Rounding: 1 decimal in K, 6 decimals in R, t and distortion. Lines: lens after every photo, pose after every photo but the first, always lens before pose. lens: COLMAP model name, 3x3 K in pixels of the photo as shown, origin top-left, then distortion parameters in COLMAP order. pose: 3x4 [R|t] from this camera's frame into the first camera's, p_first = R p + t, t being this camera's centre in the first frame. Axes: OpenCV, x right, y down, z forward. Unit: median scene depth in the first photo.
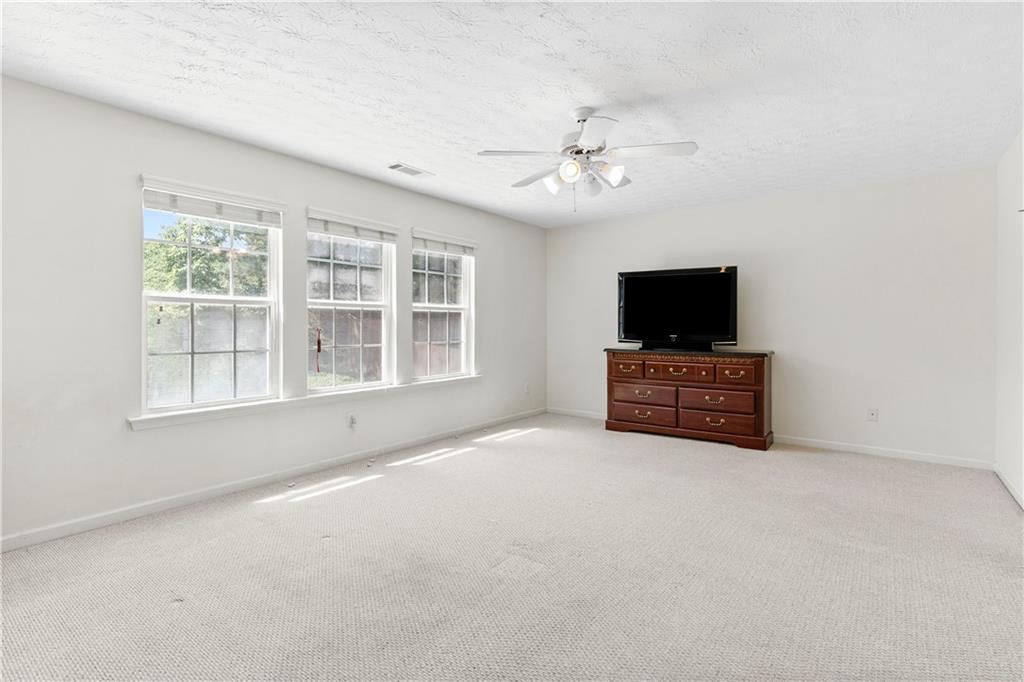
lens RADIAL K [[502.9, 0, 512.5], [0, 502.9, 330.2], [0, 0, 1]] dist [-0.000321, -0.000463]
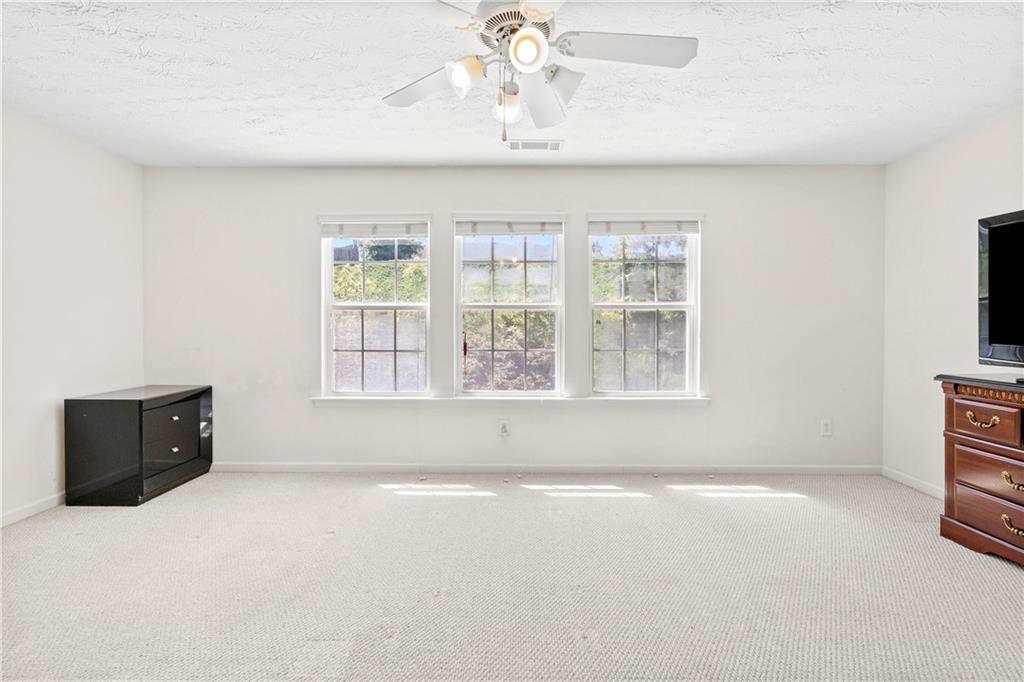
lens RADIAL K [[462.7, 0, 512.0], [0, 462.7, 341.0], [0, 0, 1]] dist [-0.016008, -0.000183]
pose [[0.593803, 0.024377, -0.804241, 0.303560], [-0.008277, 0.999673, 0.024190, -0.005468], [0.804568, -0.007707, 0.593810, 0.388784]]
